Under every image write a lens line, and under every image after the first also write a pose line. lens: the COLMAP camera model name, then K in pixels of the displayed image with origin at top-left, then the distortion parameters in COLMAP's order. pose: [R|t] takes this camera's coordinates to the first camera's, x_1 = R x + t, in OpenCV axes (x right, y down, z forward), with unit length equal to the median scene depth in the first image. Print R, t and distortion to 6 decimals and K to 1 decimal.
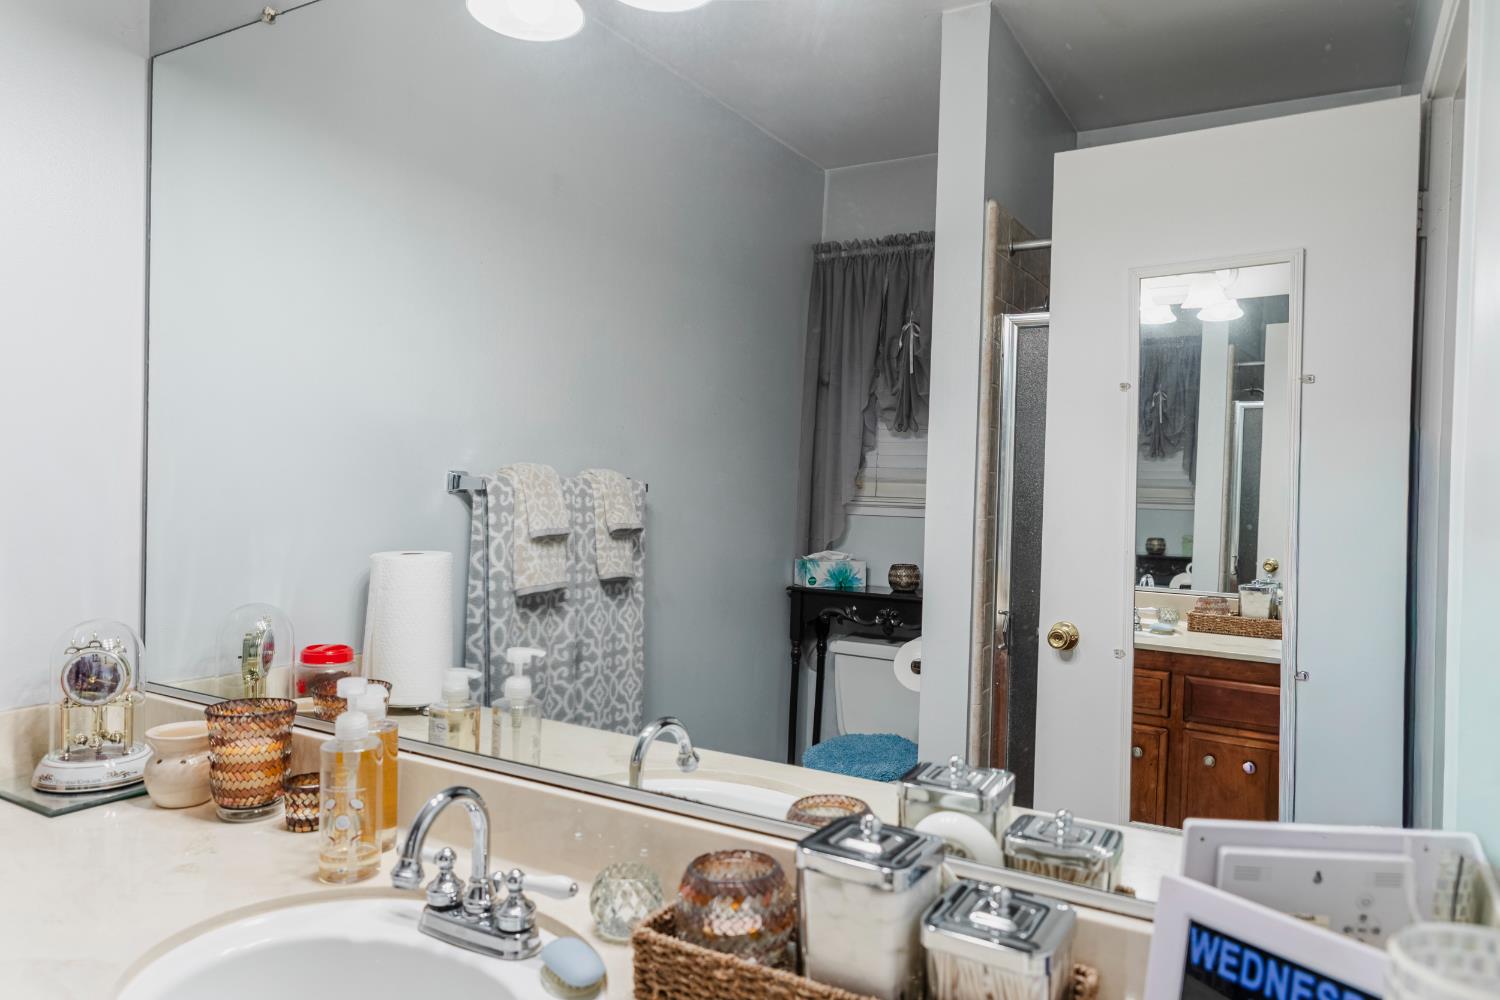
lens RADIAL K [[1018.2, 0, 777.5], [0, 1018.2, 455.3], [0, 0, 1]] dist [-0.005149, 0.000880]
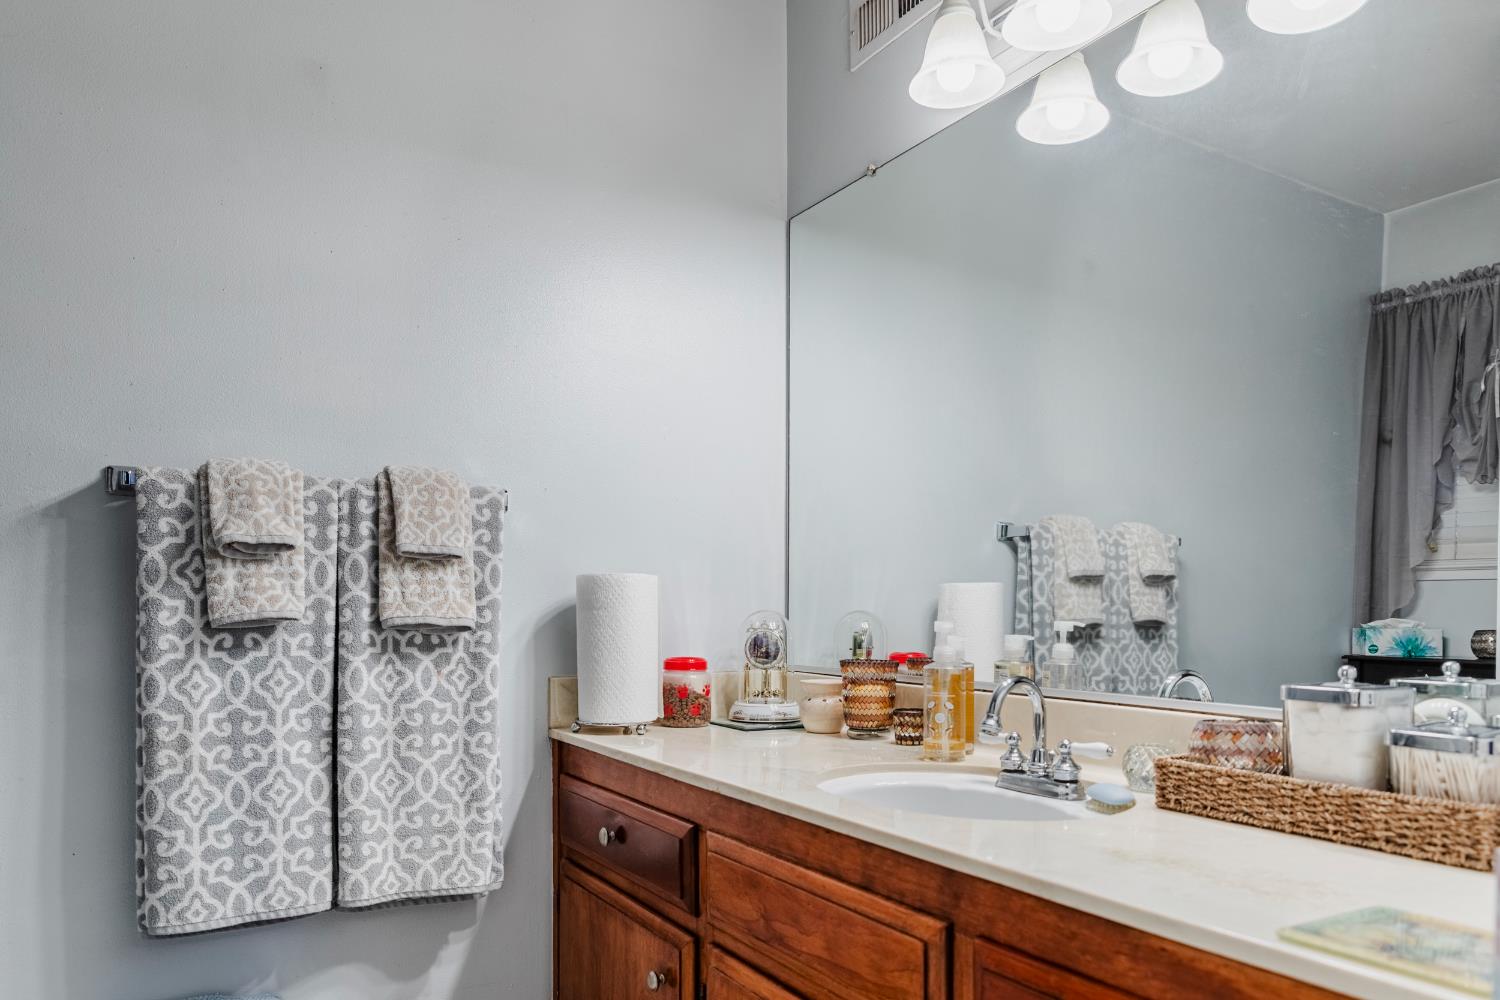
lens RADIAL K [[1084.7, 0, 708.3], [0, 1084.7, 596.1], [0, 0, 1]] dist [0.002003, 0.008218]
pose [[0.851547, -0.014486, -0.524079, 0.049974], [0.008625, 0.999870, -0.013624, 0.109215], [0.524208, 0.007081, 0.851561, -0.244592]]
